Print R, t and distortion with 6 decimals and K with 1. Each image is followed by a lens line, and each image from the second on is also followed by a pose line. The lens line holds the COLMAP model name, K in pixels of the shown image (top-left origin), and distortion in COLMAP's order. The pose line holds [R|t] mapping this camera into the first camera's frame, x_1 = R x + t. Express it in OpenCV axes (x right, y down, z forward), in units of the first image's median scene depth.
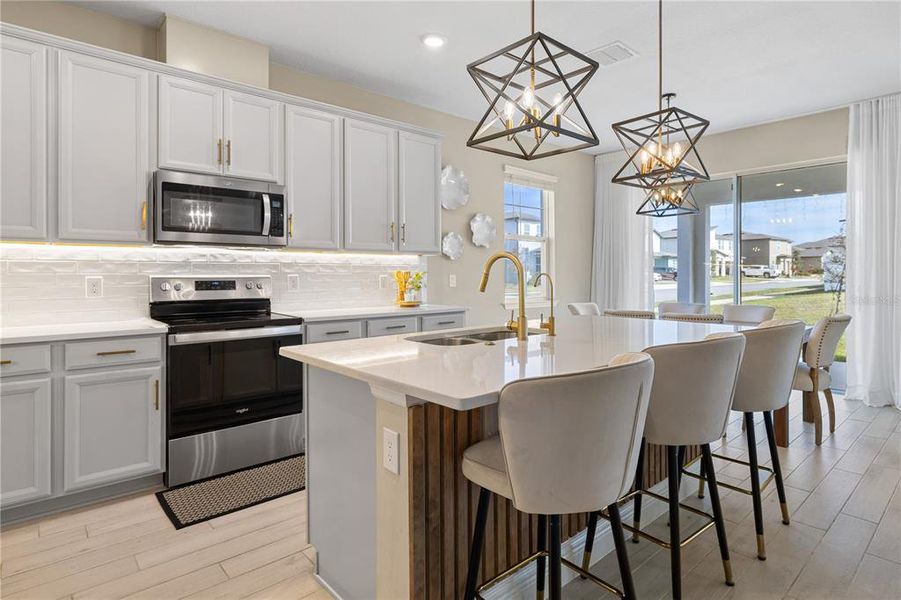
lens RADIAL K [[482.6, 0, 472.8], [0, 482.6, 270.4], [0, 0, 1]] dist [-0.012590, -0.000315]
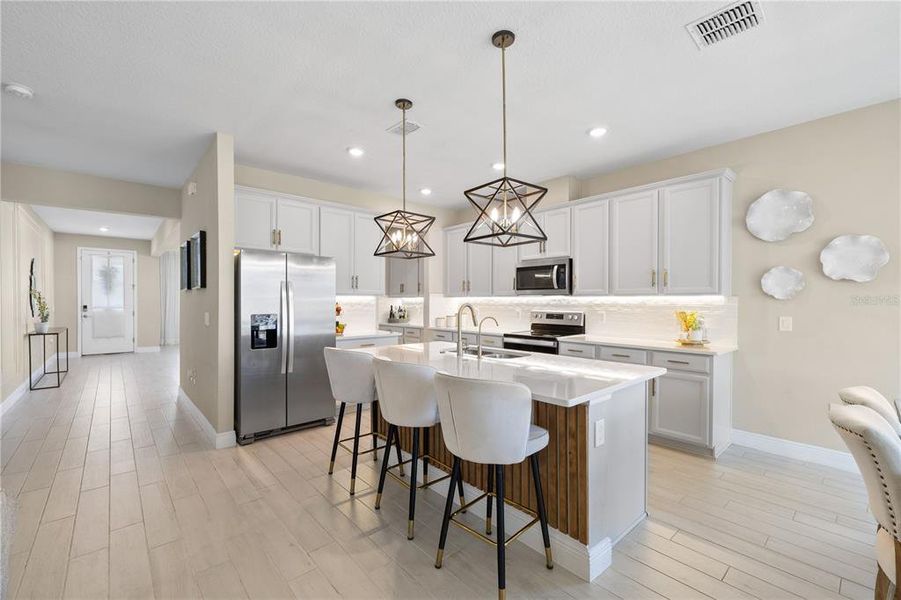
lens RADIAL K [[382.0, 0, 449.2], [0, 382.0, 306.3], [0, 0, 1]] dist [-0.001021, 0.002258]
pose [[-0.017933, 0.013258, -0.999751, 0.867830], [0.000819, 0.999912, 0.013246, -0.025740], [0.999839, -0.000581, -0.017943, 0.576893]]
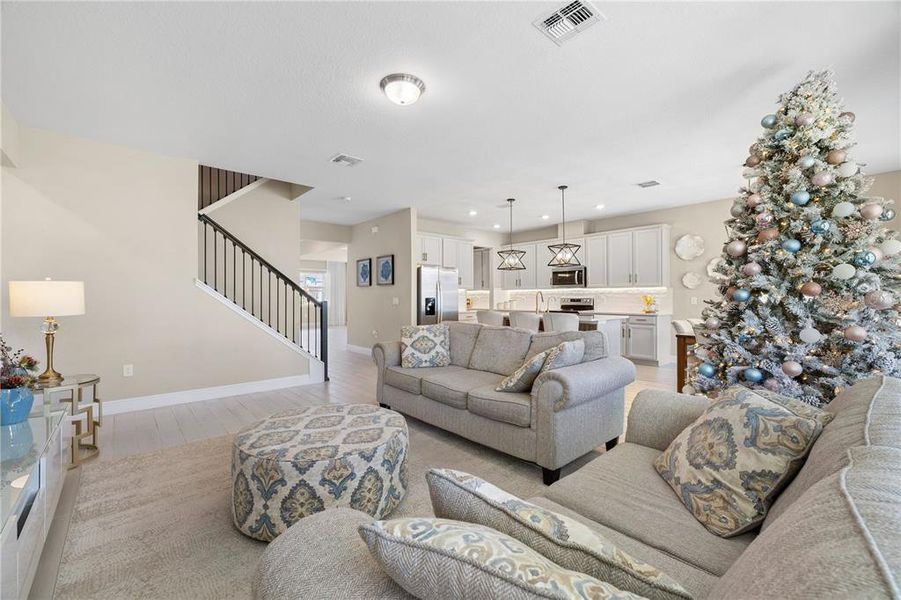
lens RADIAL K [[382.0, 0, 446.9], [0, 382.0, 297.2], [0, 0, 1]] dist [-0.001021, 0.002258]
pose [[-0.034204, -0.001607, -0.999414, 1.830883], [0.005373, 0.999984, -0.001792, 0.009331], [0.999400, -0.005431, -0.034195, 0.231170]]
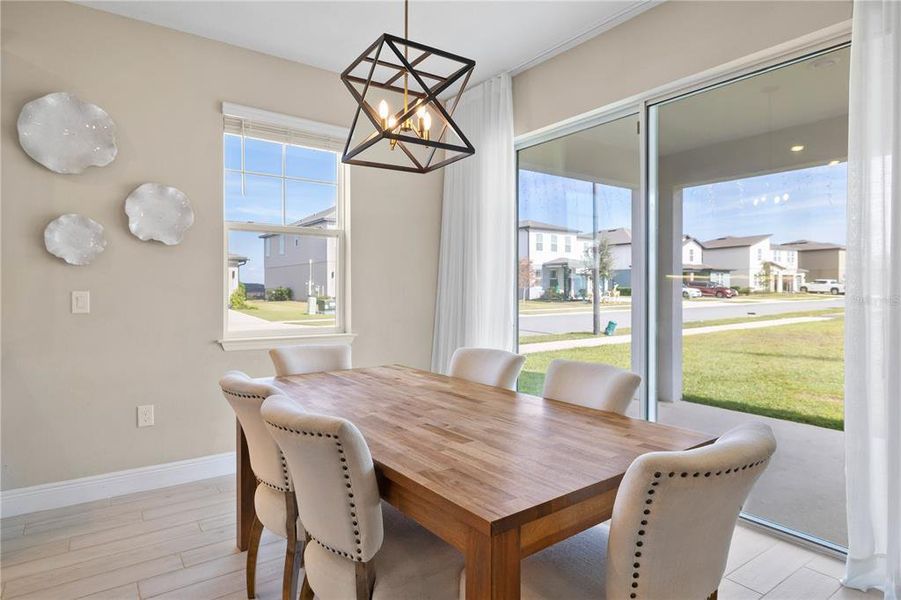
lens RADIAL K [[502.2, 0, 448.7], [0, 502.2, 288.5], [0, 0, 1]] dist [-0.003984, -0.000265]
pose [[0.993143, -0.000387, -0.116909, 0.610796], [0.000978, 0.999987, 0.004993, 0.004130], [0.116905, -0.005074, 0.993130, 0.646220]]
